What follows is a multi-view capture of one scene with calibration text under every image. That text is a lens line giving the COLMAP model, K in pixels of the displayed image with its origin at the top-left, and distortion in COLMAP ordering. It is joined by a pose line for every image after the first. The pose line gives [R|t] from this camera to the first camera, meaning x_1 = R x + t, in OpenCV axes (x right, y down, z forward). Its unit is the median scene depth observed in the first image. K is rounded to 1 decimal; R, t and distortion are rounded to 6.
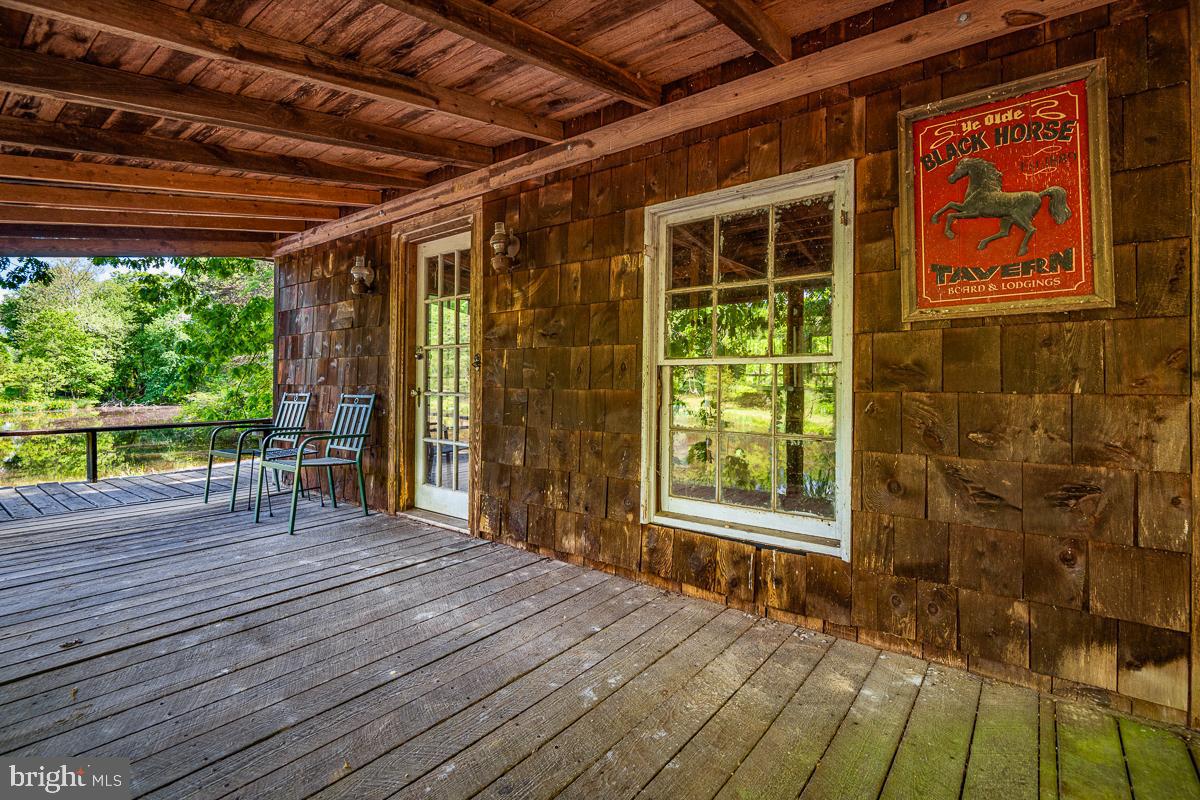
lens RADIAL K [[555.7, 0, 603.1], [0, 555.7, 391.1], [0, 0, 1]] dist [-0.000543, -0.000072]
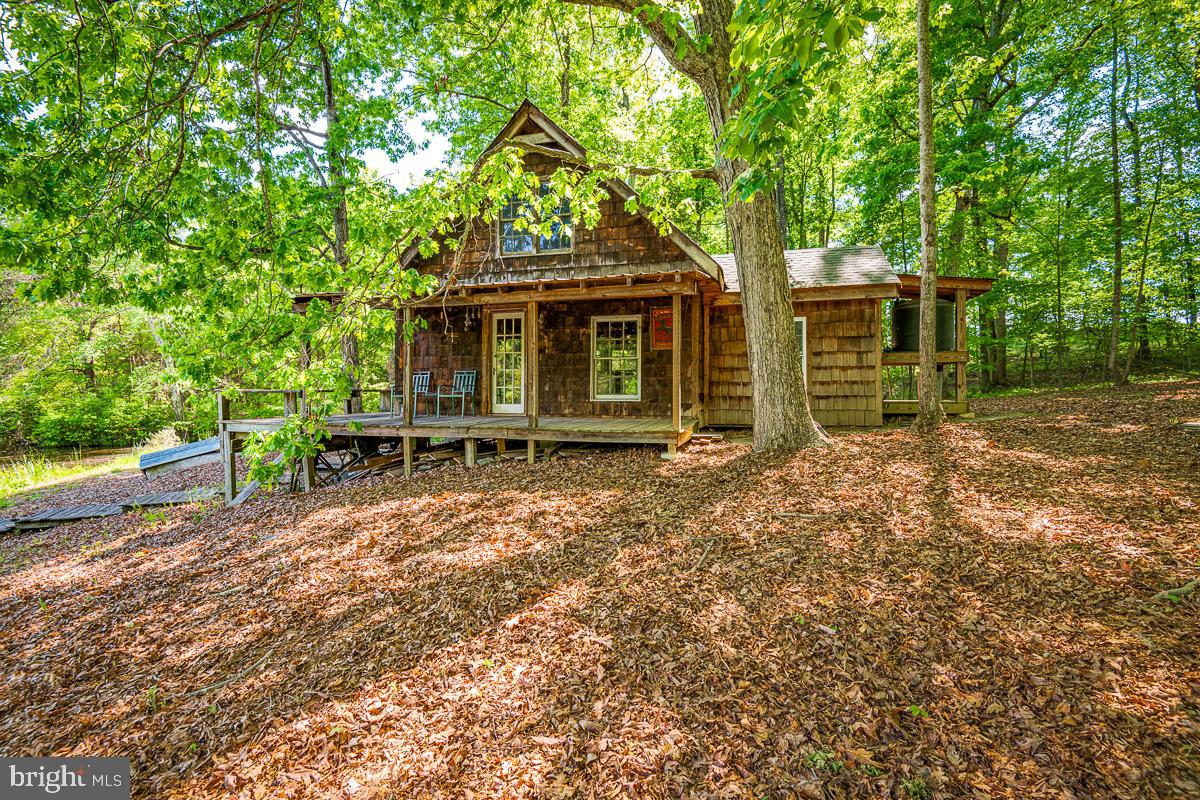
lens RADIAL K [[555.7, 0, 599.3], [0, 555.7, 400.0], [0, 0, 1]] dist [-0.000543, -0.000072]
pose [[0.953514, -0.002547, 0.301338, -0.923151], [0.002820, 0.999996, -0.000472, 0.213083], [-0.301335, 0.001300, 0.953517, -2.387505]]
